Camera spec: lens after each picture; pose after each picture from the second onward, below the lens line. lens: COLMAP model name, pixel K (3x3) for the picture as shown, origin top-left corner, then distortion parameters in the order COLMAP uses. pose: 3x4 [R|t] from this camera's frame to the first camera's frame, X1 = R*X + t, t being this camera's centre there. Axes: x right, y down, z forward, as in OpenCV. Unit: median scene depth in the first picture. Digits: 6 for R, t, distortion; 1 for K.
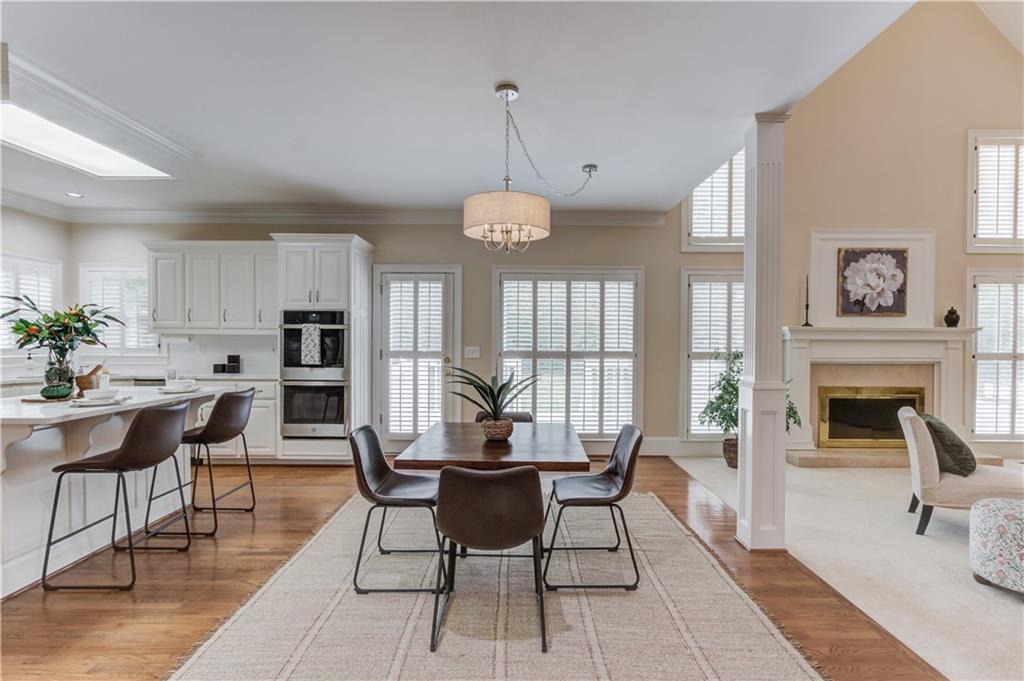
lens RADIAL K [[486.7, 0, 522.2], [0, 486.7, 348.4], [0, 0, 1]] dist [-0.010150, 0.002995]
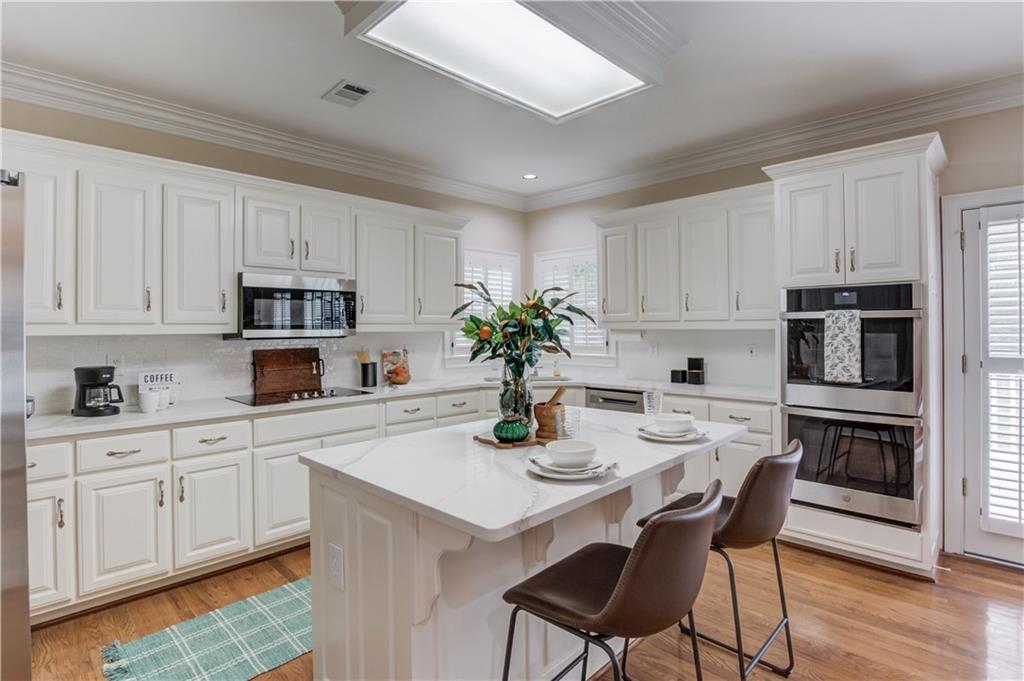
lens RADIAL K [[510.5, 0, 513.0], [0, 510.5, 334.6], [0, 0, 1]] dist [-0.041433, -0.000200]
pose [[0.713038, -0.003435, -0.701117, -0.466628], [-0.000551, 0.999985, -0.005460, -0.028837], [0.701125, 0.004279, 0.713025, 0.495496]]
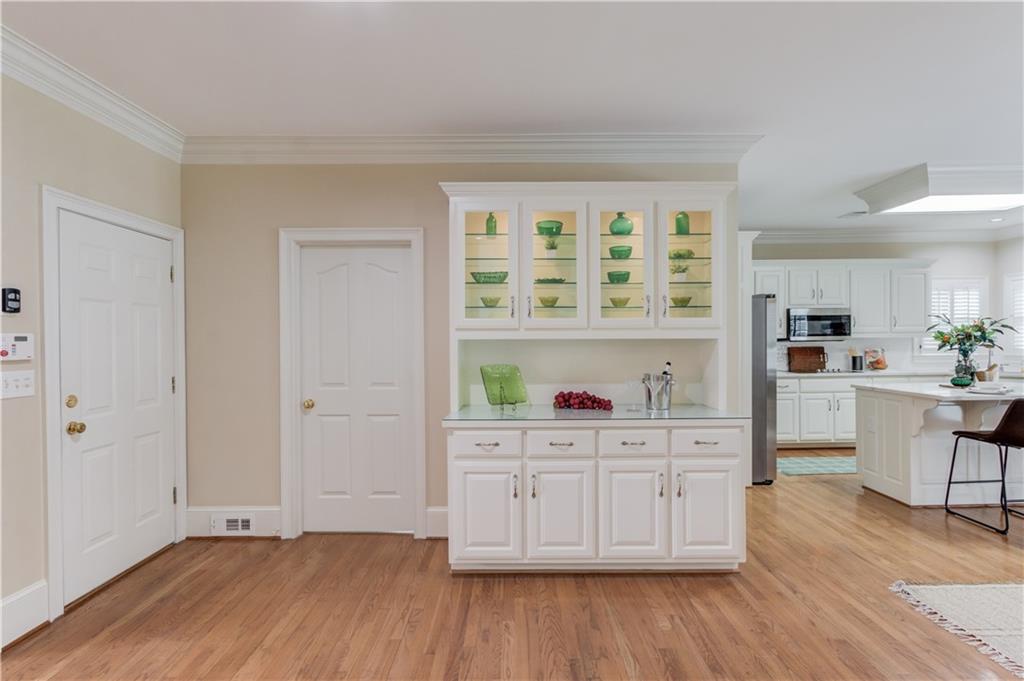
lens RADIAL K [[486.7, 0, 509.5], [0, 486.7, 342.8], [0, 0, 1]] dist [-0.010150, 0.002995]
pose [[-0.010723, 0.003545, -0.999936, 0.431298], [-0.008282, 0.999959, 0.003634, -0.016262], [0.999908, 0.008321, -0.010693, -0.284981]]
